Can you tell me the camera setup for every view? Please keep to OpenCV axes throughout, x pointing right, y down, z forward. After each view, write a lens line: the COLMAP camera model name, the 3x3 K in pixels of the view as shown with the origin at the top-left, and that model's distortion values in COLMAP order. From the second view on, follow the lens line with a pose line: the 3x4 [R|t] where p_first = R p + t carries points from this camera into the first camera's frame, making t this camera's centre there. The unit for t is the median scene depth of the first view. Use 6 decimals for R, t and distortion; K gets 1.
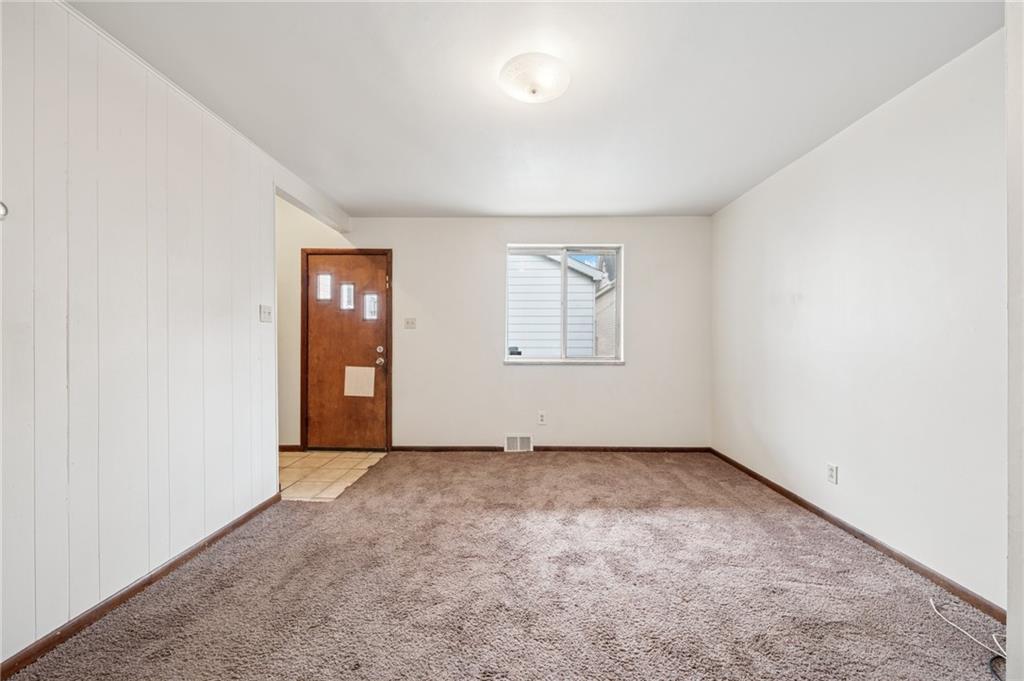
lens RADIAL K [[373.9, 0, 507.9], [0, 373.9, 344.5], [0, 0, 1]] dist [-0.000581, -0.000041]
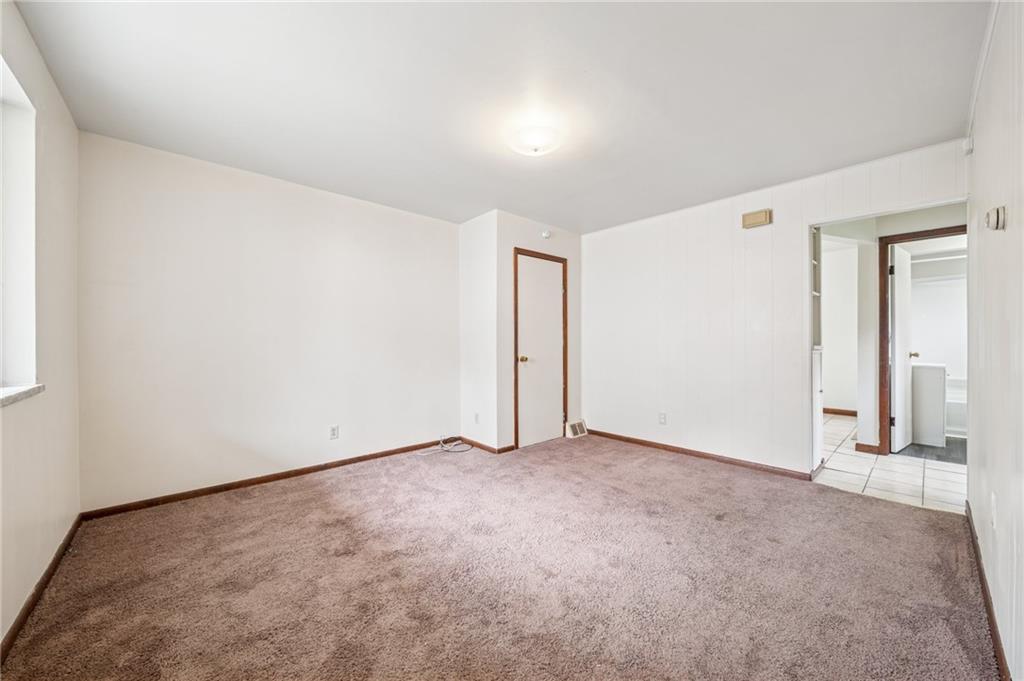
lens RADIAL K [[373.9, 0, 507.7], [0, 373.9, 335.9], [0, 0, 1]] dist [-0.000581, -0.000041]
pose [[-0.673436, 0.001845, 0.739243, -0.642238], [0.008803, 0.999946, 0.005523, -0.025896], [-0.739193, 0.010227, -0.673416, 1.481603]]
